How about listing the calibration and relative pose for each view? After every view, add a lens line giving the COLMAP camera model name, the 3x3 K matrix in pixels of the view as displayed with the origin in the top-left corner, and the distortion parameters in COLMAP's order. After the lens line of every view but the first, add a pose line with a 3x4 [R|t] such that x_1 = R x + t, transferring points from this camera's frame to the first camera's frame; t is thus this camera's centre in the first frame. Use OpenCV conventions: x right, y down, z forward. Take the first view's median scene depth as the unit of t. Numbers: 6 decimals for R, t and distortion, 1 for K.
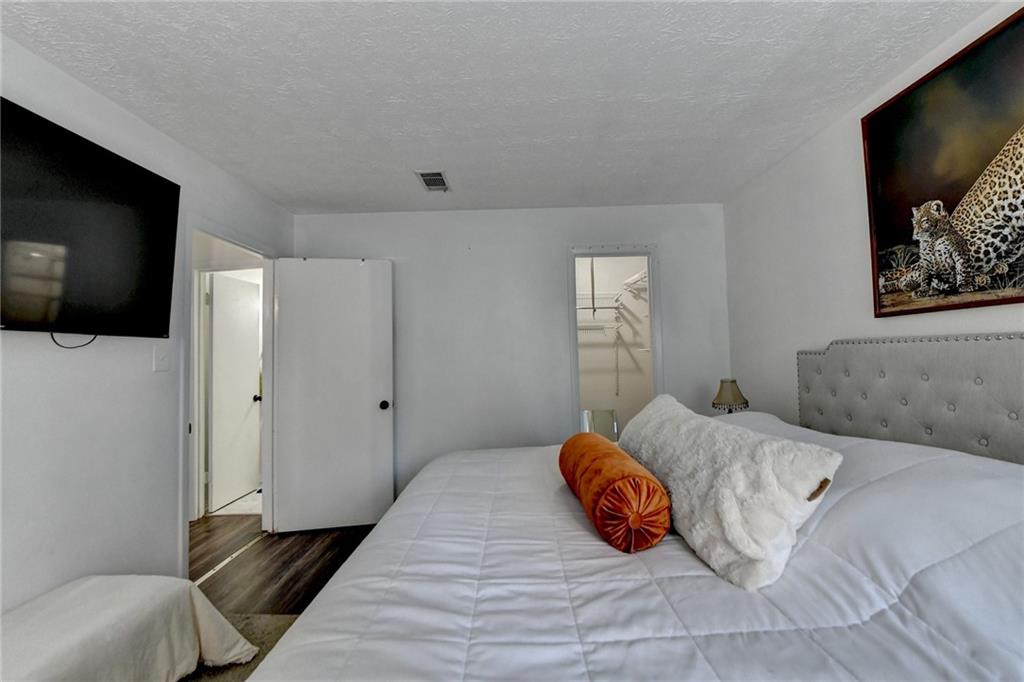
lens RADIAL K [[403.8, 0, 519.9], [0, 403.8, 334.6], [0, 0, 1]] dist [-0.011074, -0.000436]
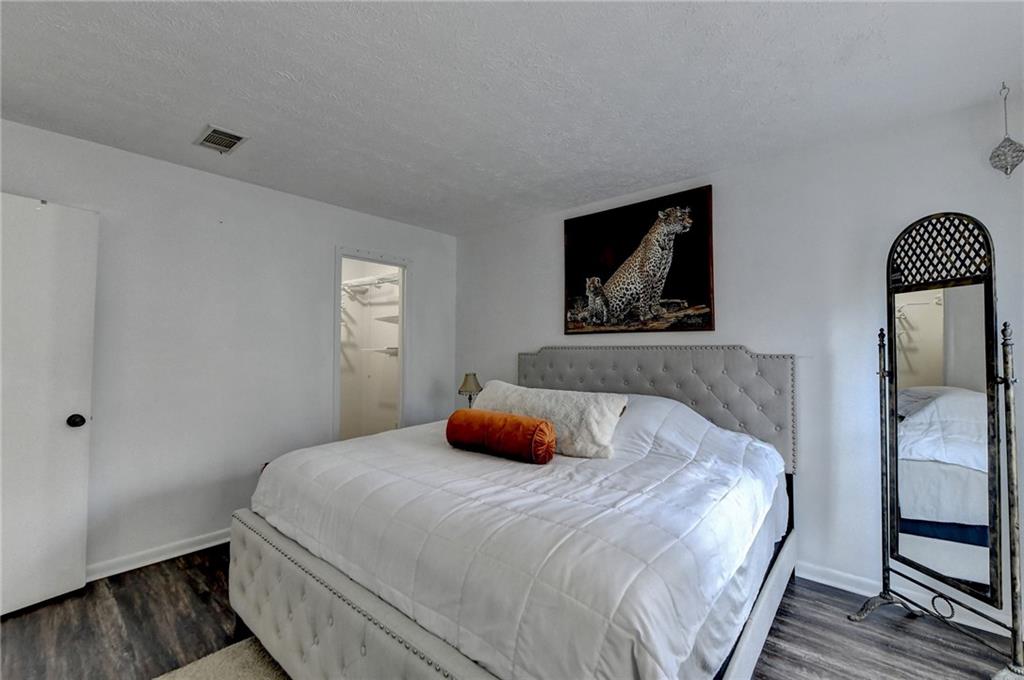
lens RADIAL K [[418.6, 0, 517.0], [0, 418.6, 336.1], [0, 0, 1]] dist [-0.002334, -0.000255]
pose [[0.651109, 0.049000, 0.757401, -0.794601], [-0.049862, 0.998520, -0.021735, 0.017862], [-0.757345, -0.023614, 0.652588, -0.058477]]
